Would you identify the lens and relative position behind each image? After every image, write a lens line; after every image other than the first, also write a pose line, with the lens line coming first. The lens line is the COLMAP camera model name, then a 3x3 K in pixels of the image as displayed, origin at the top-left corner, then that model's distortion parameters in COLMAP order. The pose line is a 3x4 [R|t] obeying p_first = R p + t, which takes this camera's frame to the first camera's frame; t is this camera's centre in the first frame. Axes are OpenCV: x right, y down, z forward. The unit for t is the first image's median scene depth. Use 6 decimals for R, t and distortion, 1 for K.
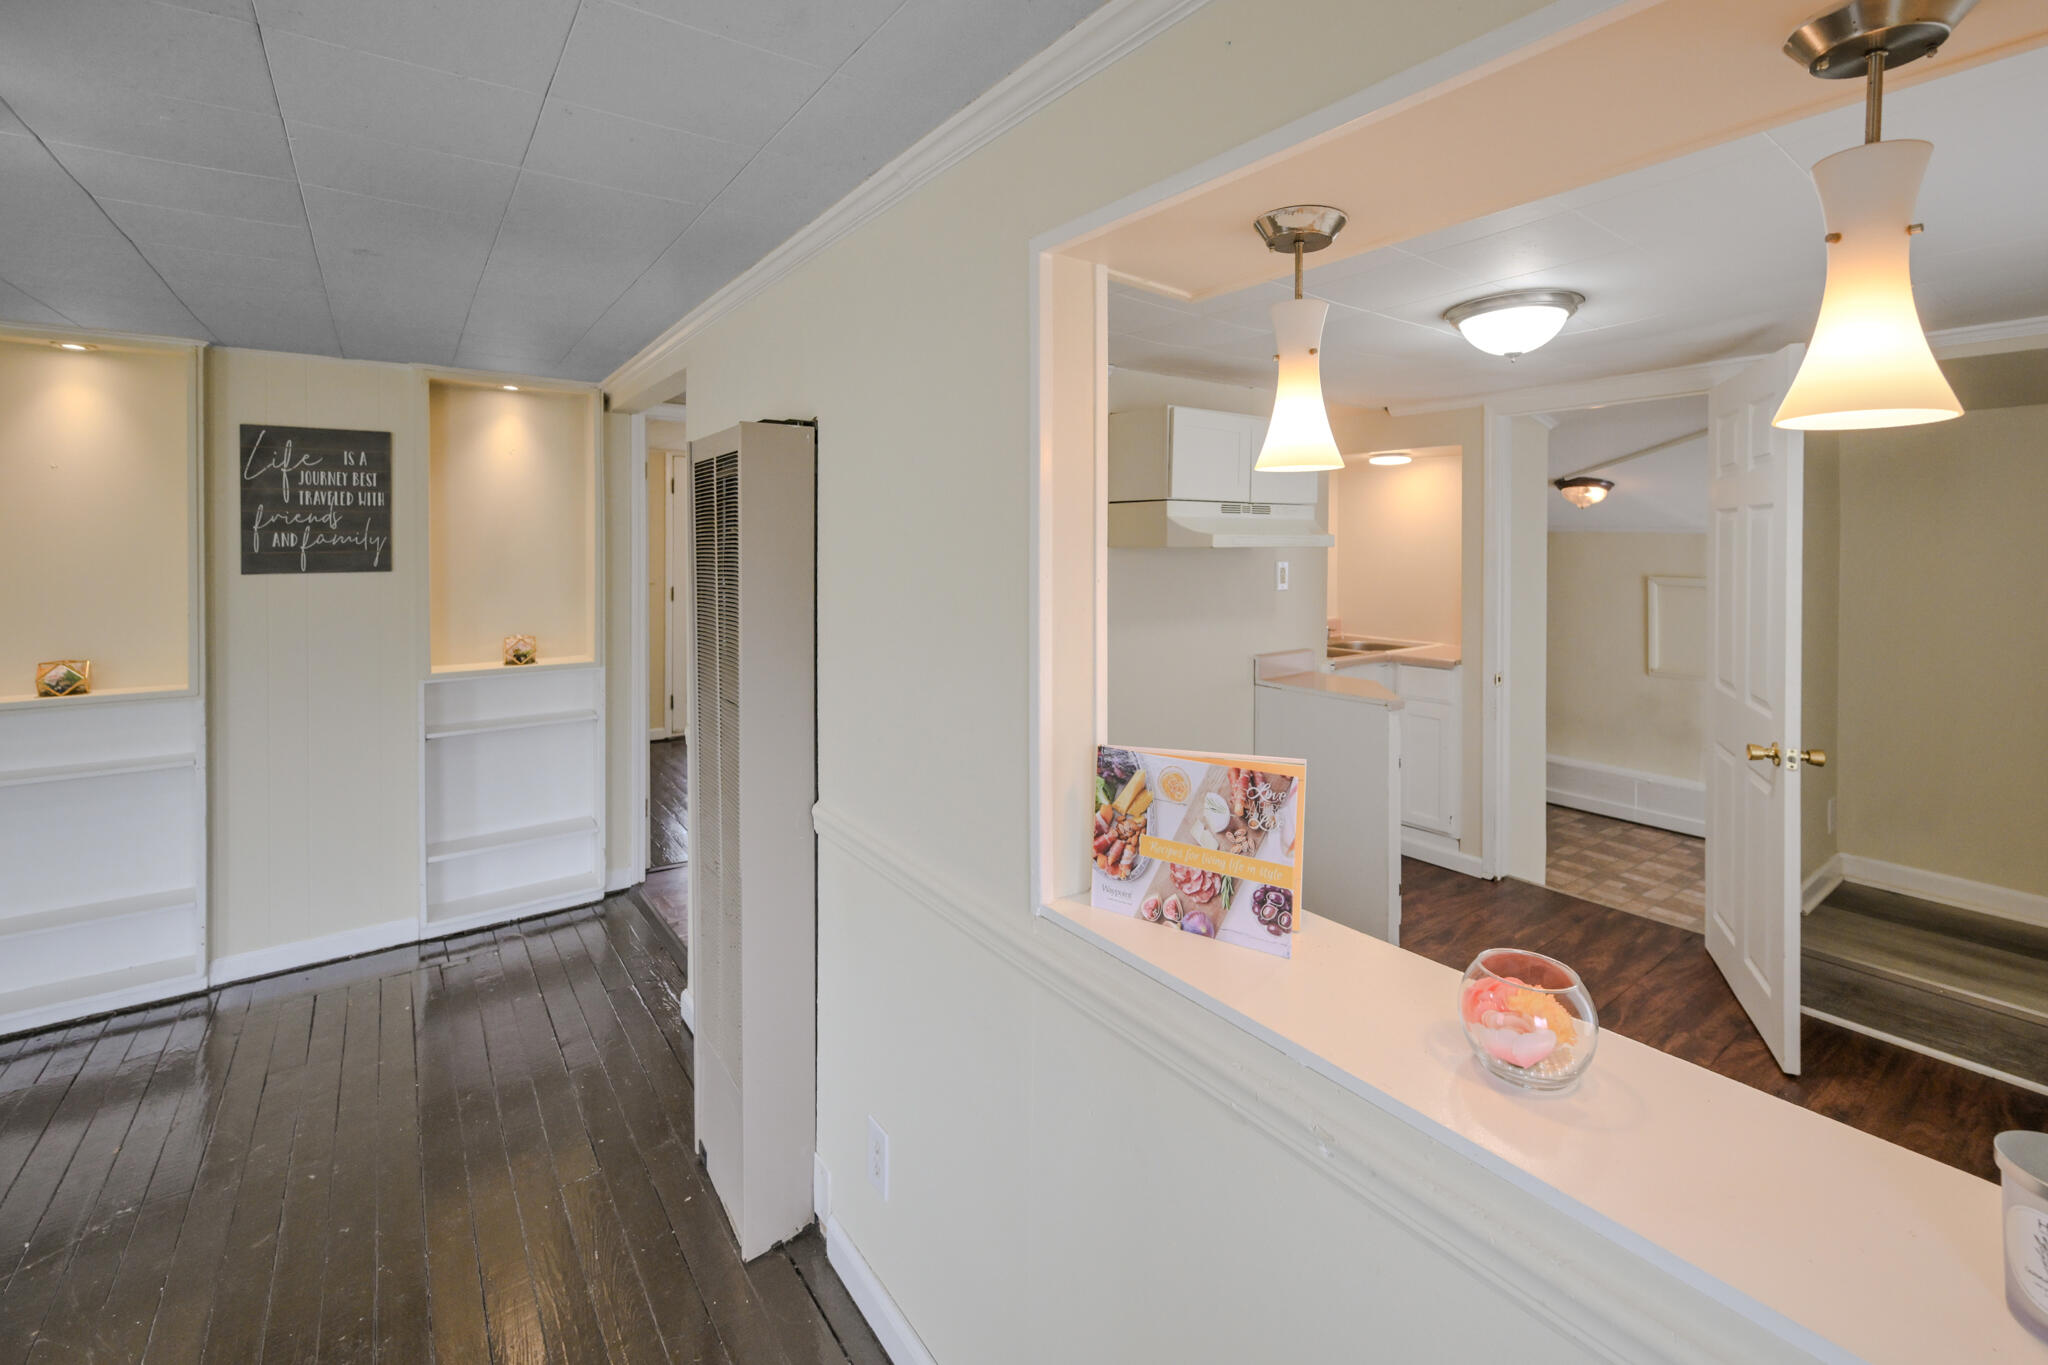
lens RADIAL K [[898.9, 0, 1106.8], [0, 898.9, 556.8], [0, 0, 1]] dist [-0.004822, -0.000082]
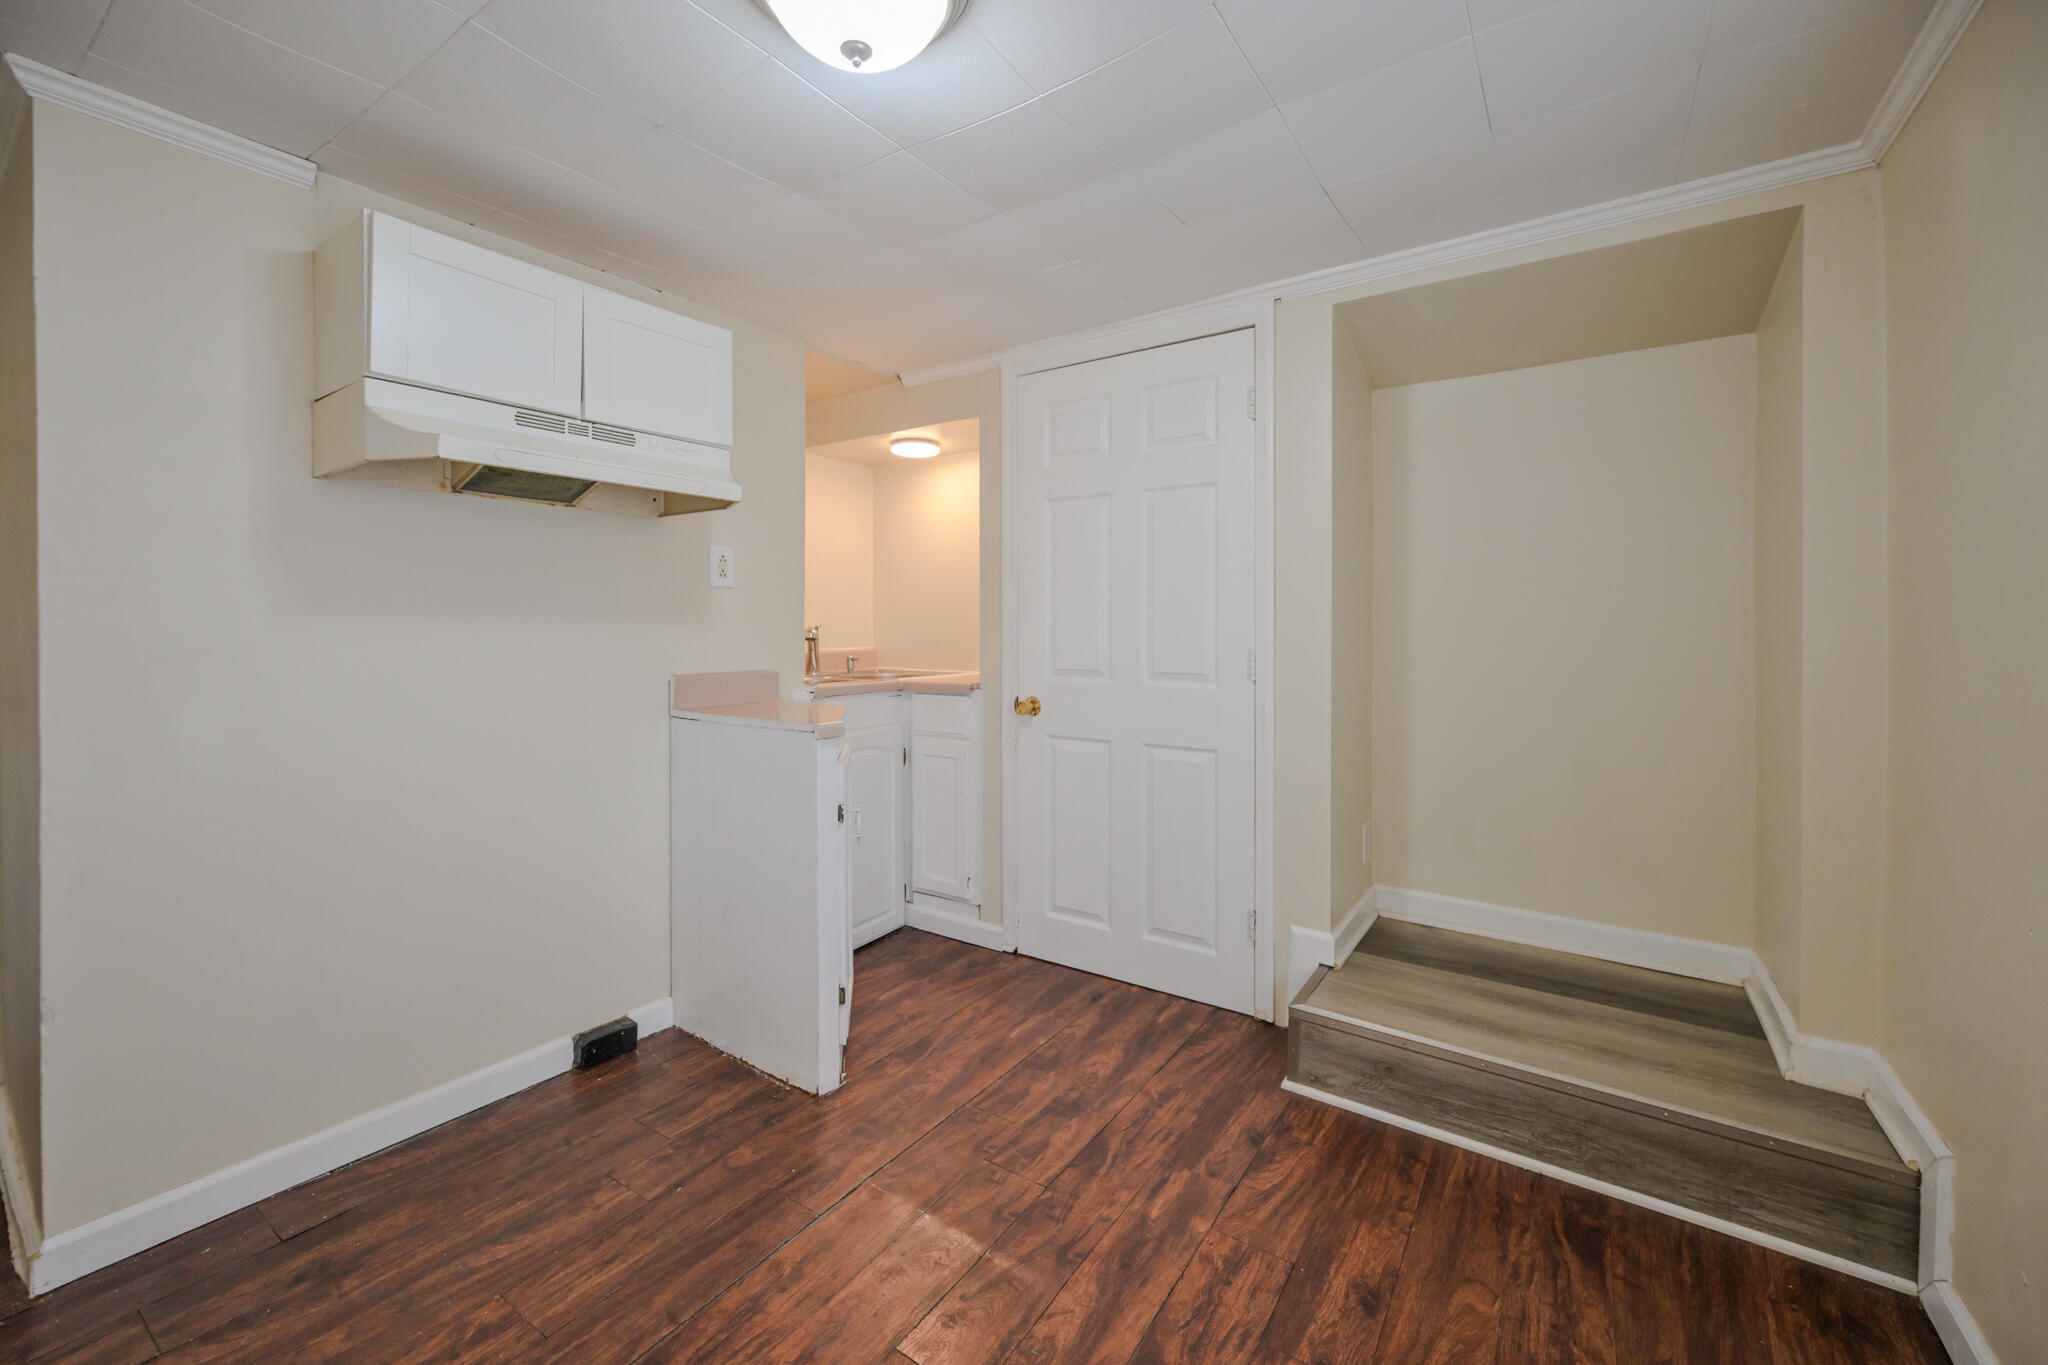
lens RADIAL K [[802.7, 0, 1049.8], [0, 802.7, 642.7], [0, 0, 1]] dist [-0.000761, 0.000013]
pose [[0.957160, -0.004669, 0.289523, 0.279000], [0.004810, 0.999988, 0.000223, 0.089033], [-0.289521, 0.001179, 0.957171, 0.328595]]
